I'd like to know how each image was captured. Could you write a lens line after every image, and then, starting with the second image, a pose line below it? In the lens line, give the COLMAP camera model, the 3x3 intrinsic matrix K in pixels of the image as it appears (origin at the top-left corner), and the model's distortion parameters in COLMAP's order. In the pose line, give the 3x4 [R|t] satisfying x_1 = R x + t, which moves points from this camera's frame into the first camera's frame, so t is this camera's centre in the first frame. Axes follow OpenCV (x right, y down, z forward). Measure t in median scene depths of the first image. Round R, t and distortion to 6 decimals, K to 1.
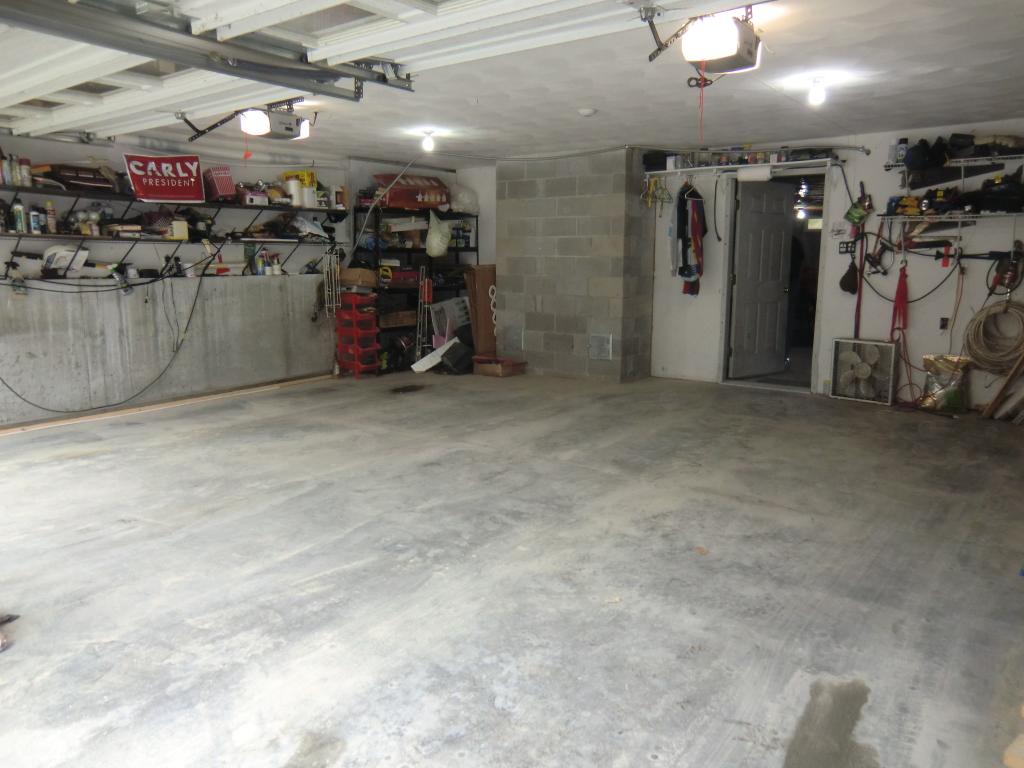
lens RADIAL K [[752.9, 0, 505.4], [0, 752.9, 387.1], [0, 0, 1]] dist [-0.102244, 0.137835]
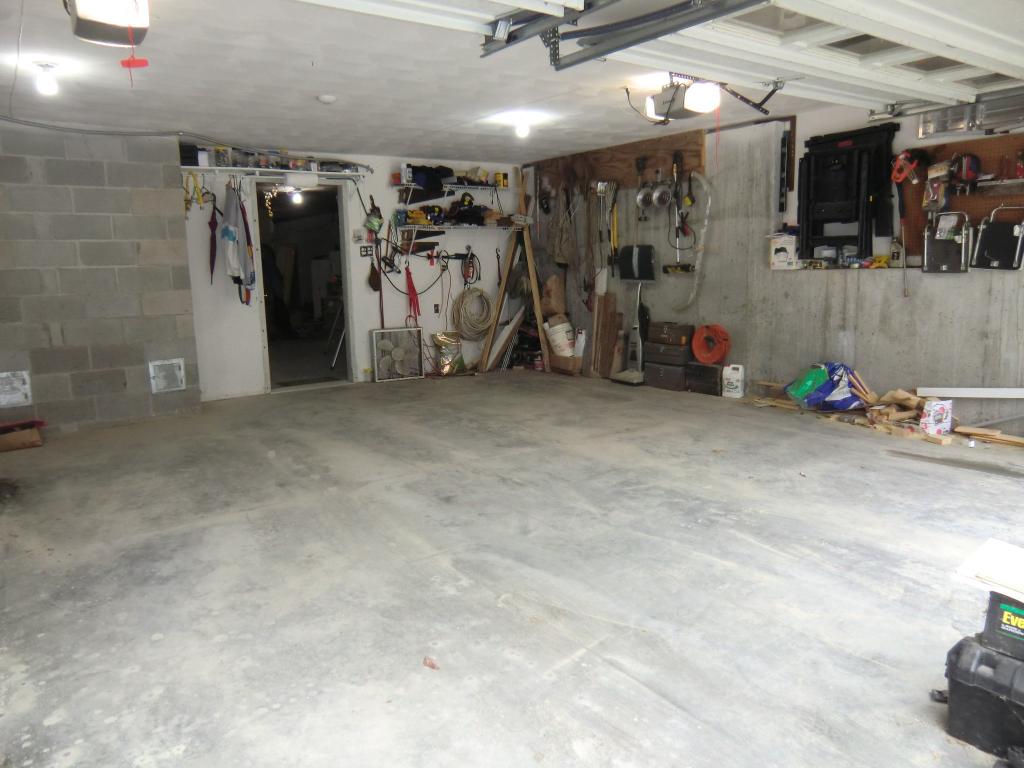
lens RADIAL K [[752.9, 0, 505.4], [0, 752.9, 387.1], [0, 0, 1]] dist [-0.102244, 0.137835]
pose [[0.272533, -0.164570, 0.947968, -1.004316], [0.190328, 0.975015, 0.114547, -0.121833], [-0.943134, 0.149207, 0.297045, 0.784727]]
